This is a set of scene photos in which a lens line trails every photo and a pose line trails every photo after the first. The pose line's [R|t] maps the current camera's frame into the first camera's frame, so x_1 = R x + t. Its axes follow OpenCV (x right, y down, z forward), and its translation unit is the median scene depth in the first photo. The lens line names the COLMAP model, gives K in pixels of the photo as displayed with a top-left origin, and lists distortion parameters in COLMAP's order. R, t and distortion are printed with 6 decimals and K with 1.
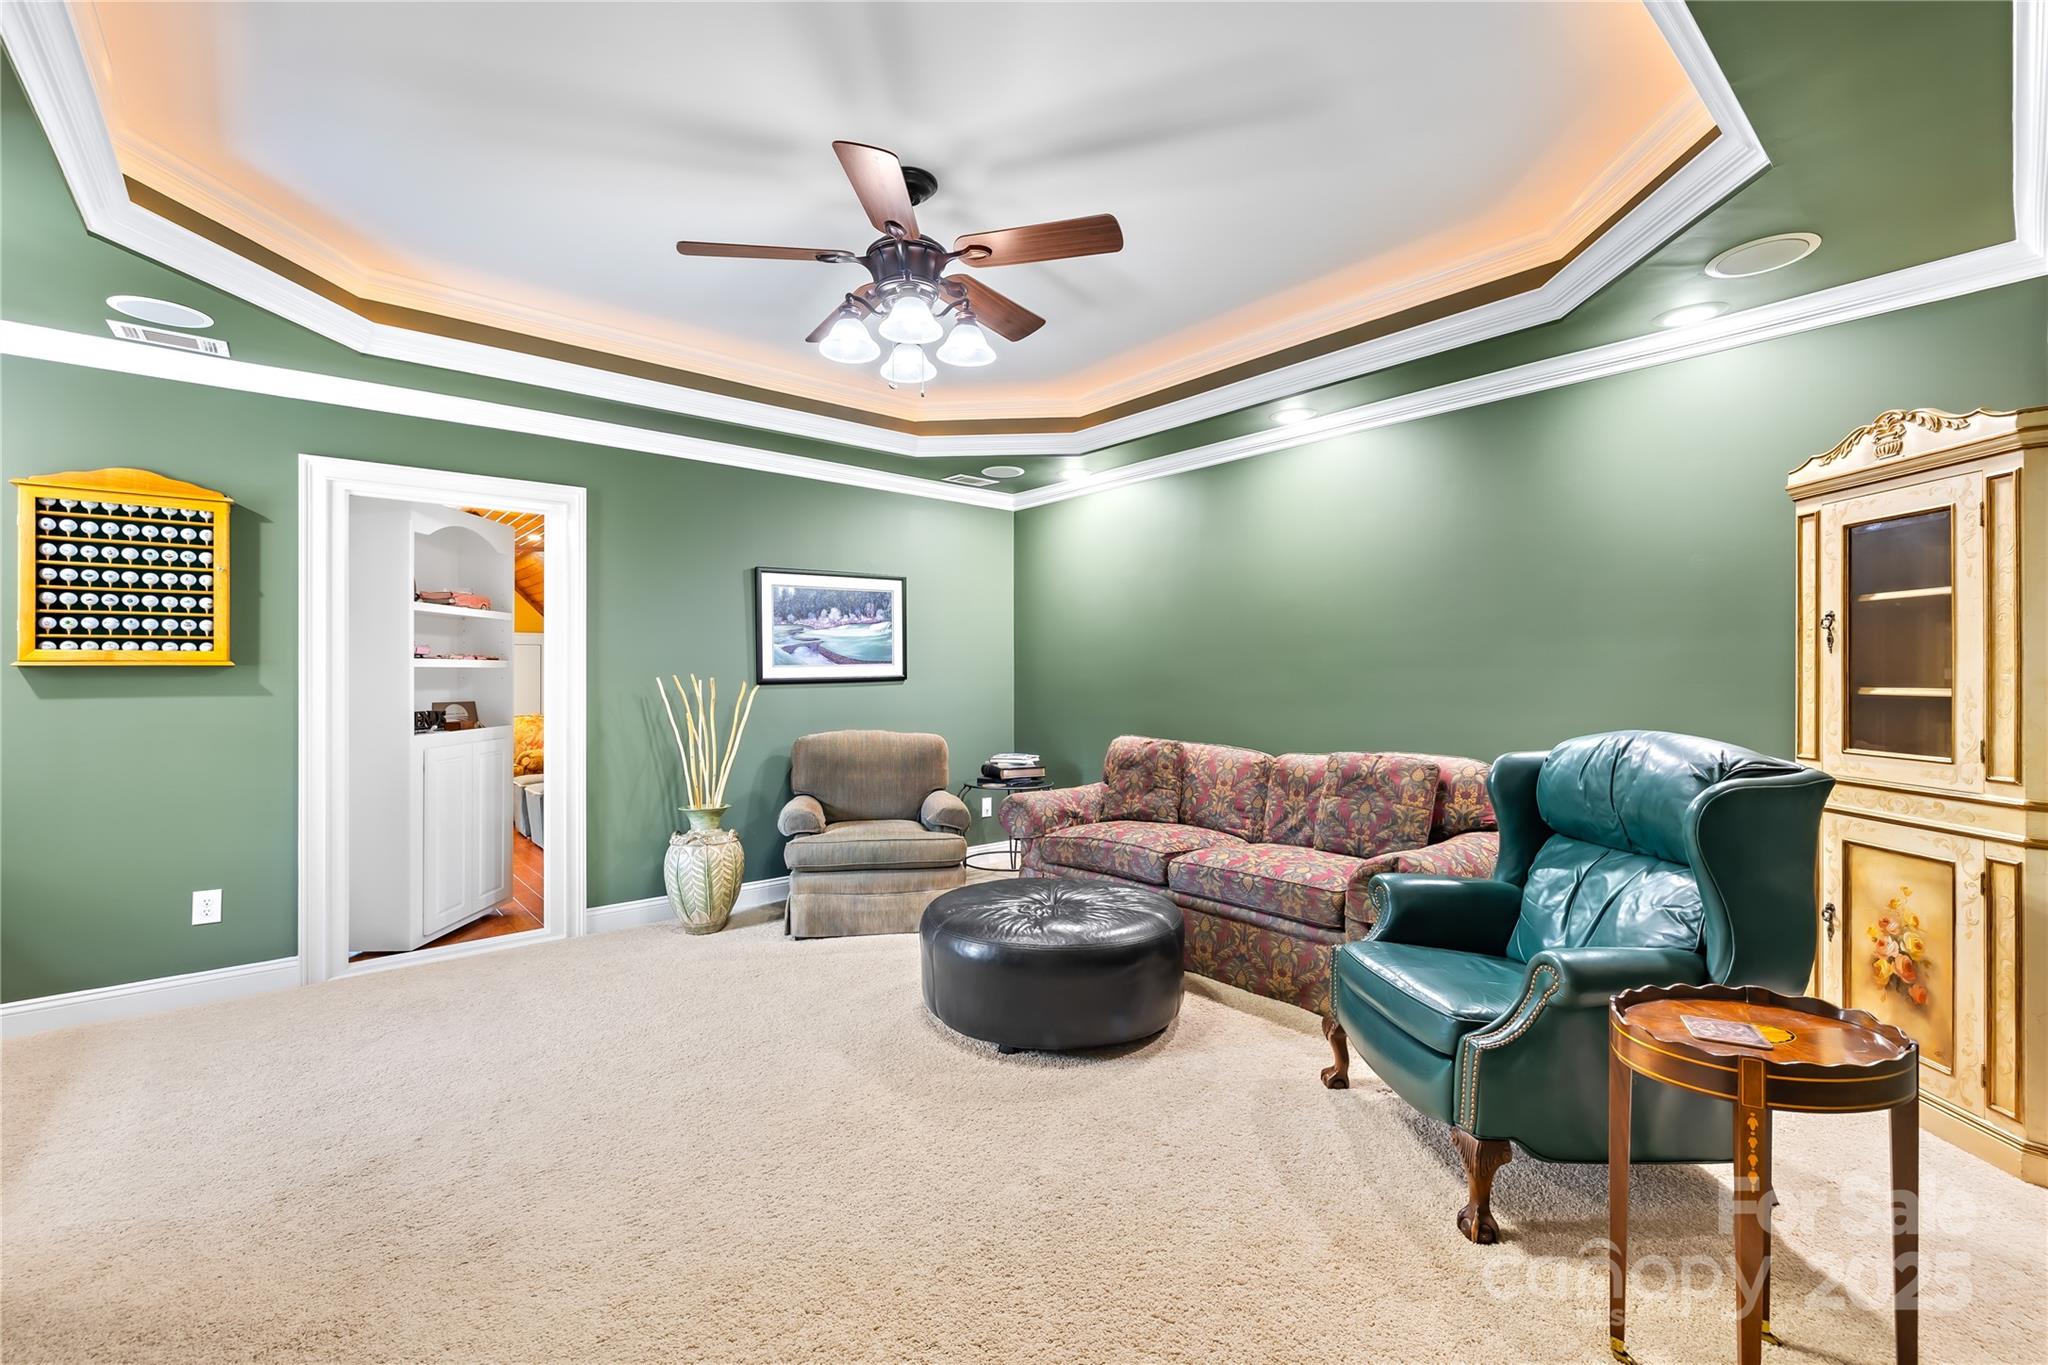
lens RADIAL K [[877.6, 0, 993.4], [0, 877.6, 667.4], [0, 0, 1]] dist [-0.000317, -0.000089]
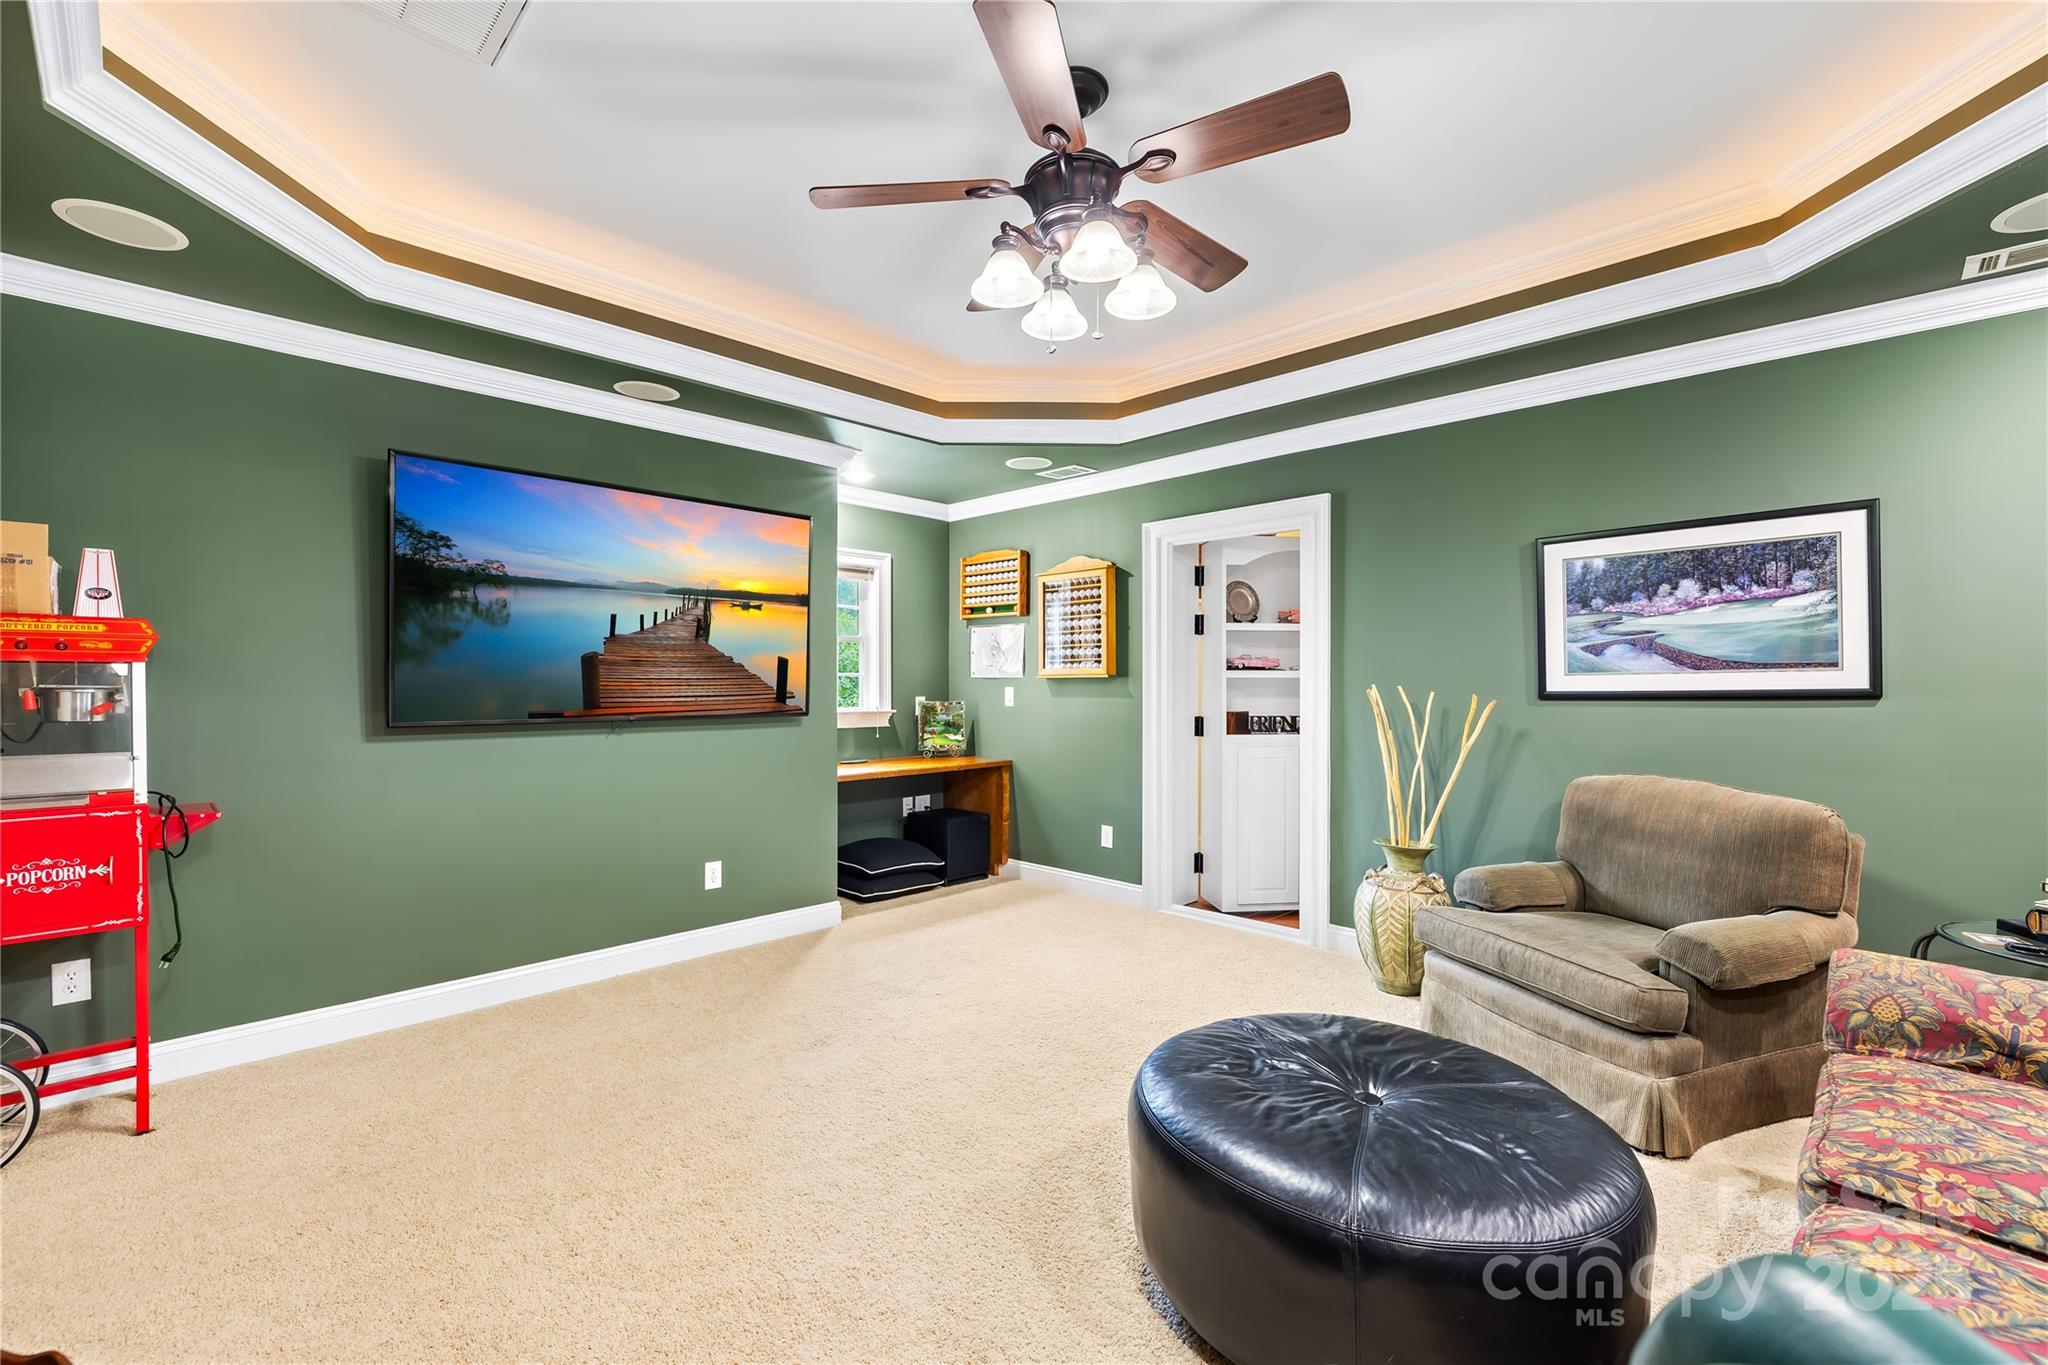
lens RADIAL K [[878.9, 0, 1019.3], [0, 878.9, 693.1], [0, 0, 1]] dist [0.001841, 0.000263]
pose [[0.089341, 0.015168, -0.995886, 0.418555], [0.005443, 0.999862, 0.015717, 0.000346], [0.995986, -0.006825, 0.089246, 0.498329]]
